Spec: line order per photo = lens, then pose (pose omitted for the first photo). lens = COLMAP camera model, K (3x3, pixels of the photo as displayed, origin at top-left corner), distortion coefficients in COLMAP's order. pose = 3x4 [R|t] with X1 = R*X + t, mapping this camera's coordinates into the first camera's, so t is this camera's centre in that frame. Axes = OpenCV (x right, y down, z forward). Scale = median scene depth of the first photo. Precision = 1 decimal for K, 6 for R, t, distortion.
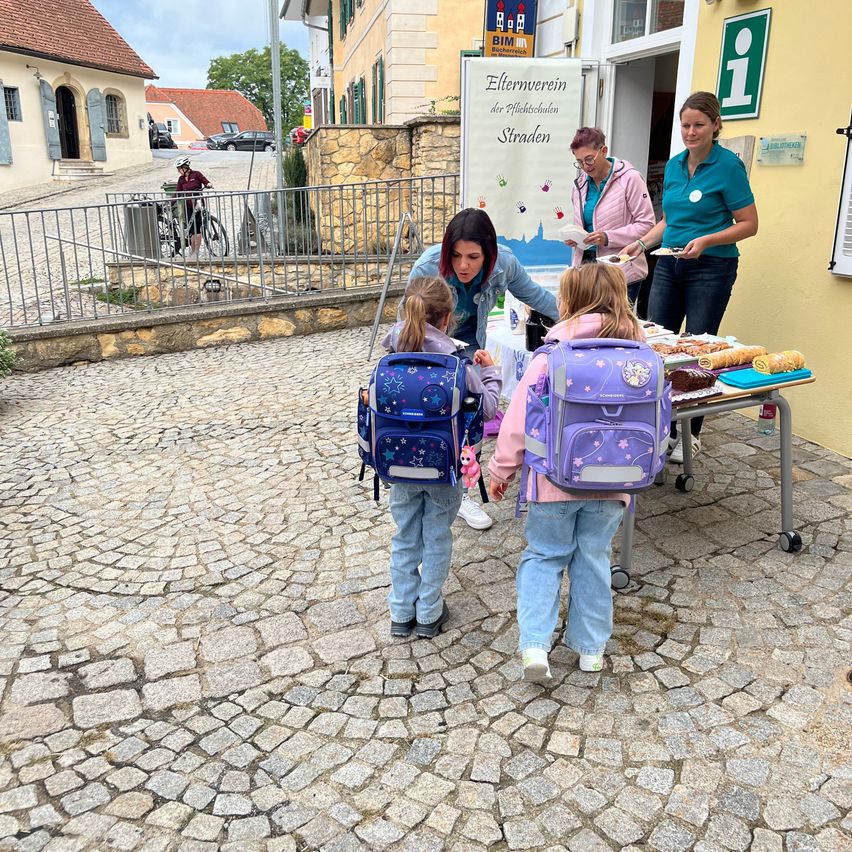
lens RADIAL K [[856.3, 0, 428.7], [0, 856.3, 428.1], [0, 0, 1]] dist [0.026205, -0.033688]
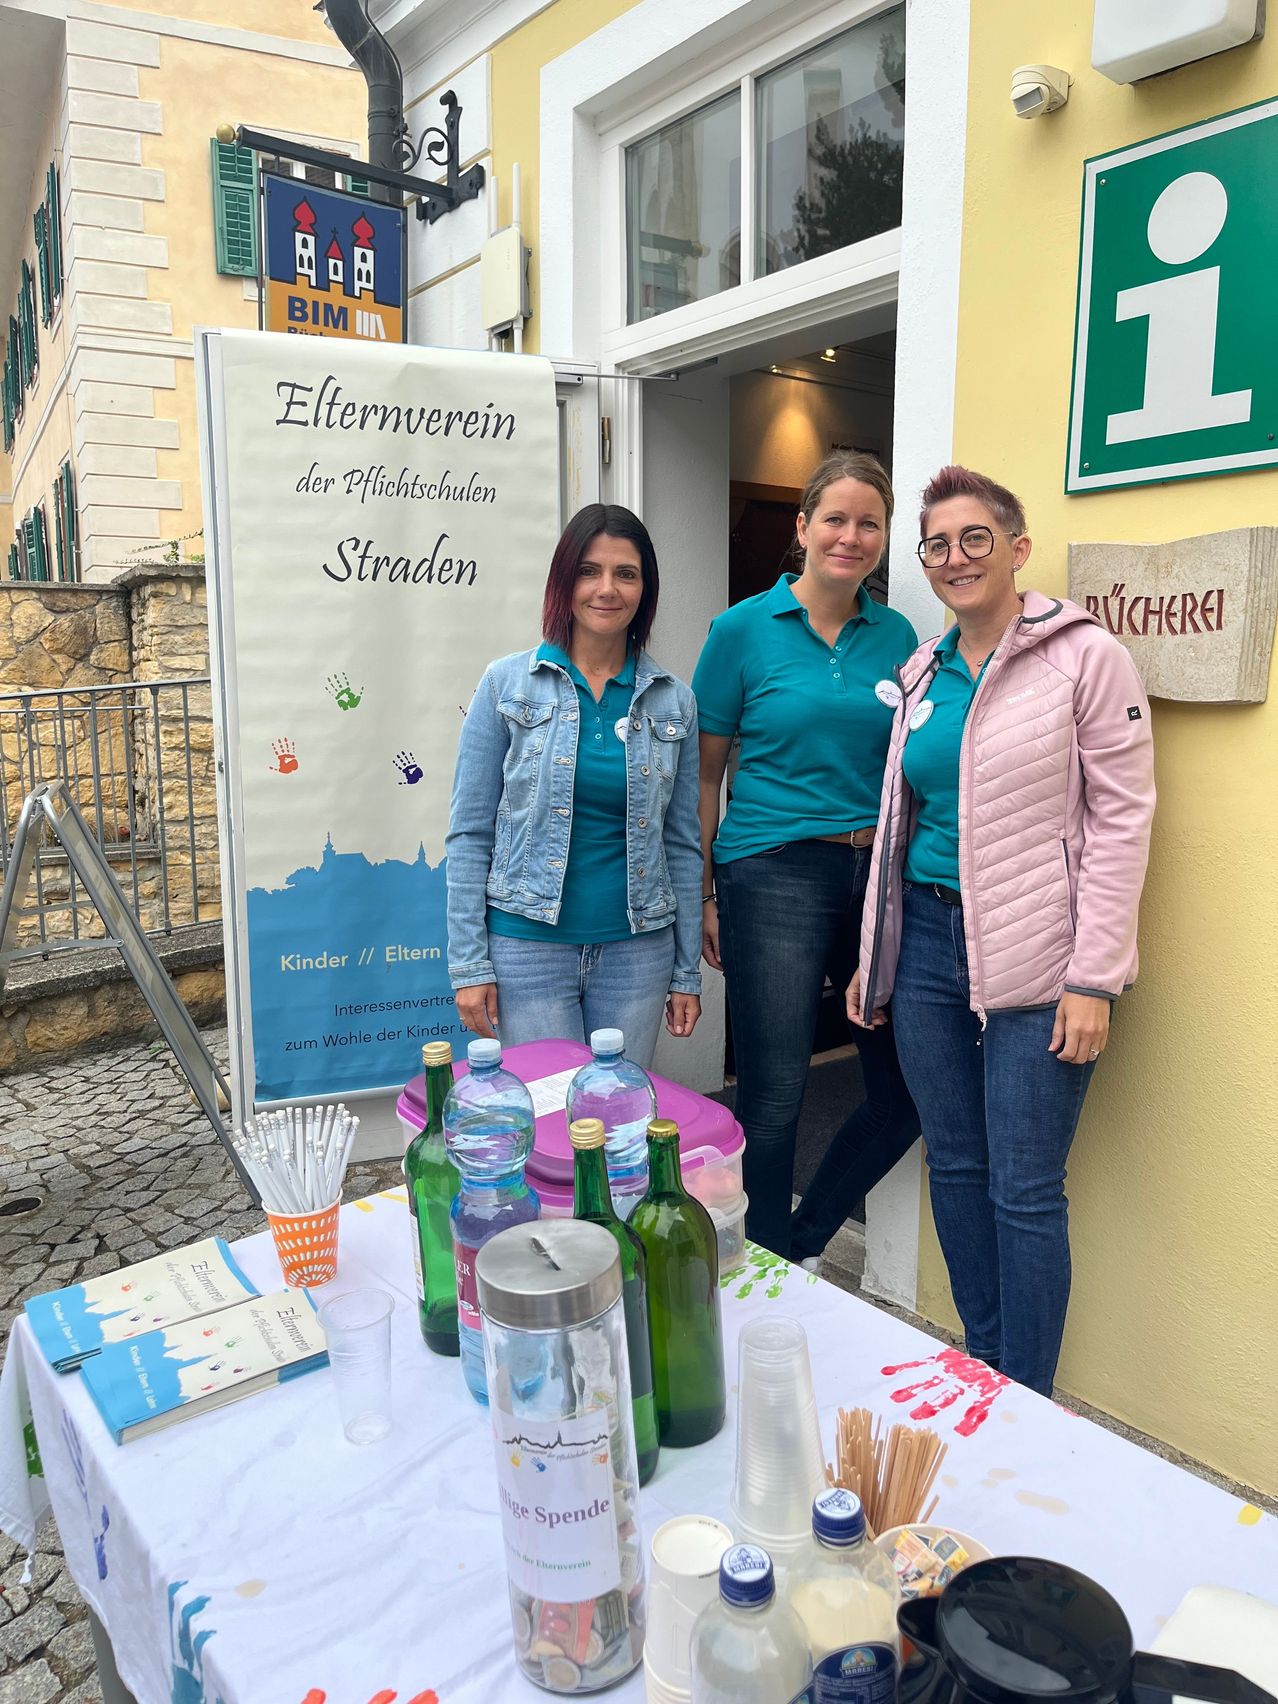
lens RADIAL K [[1312.1, 0, 644.8], [0, 1312.1, 863.1], [0, 0, 1]] dist [0.024338, -0.004450]
pose [[0.947608, -0.050762, 0.315378, 0.032337], [0.097600, 0.986090, -0.134541, -0.145297], [-0.304161, 0.158273, 0.939380, 0.503874]]
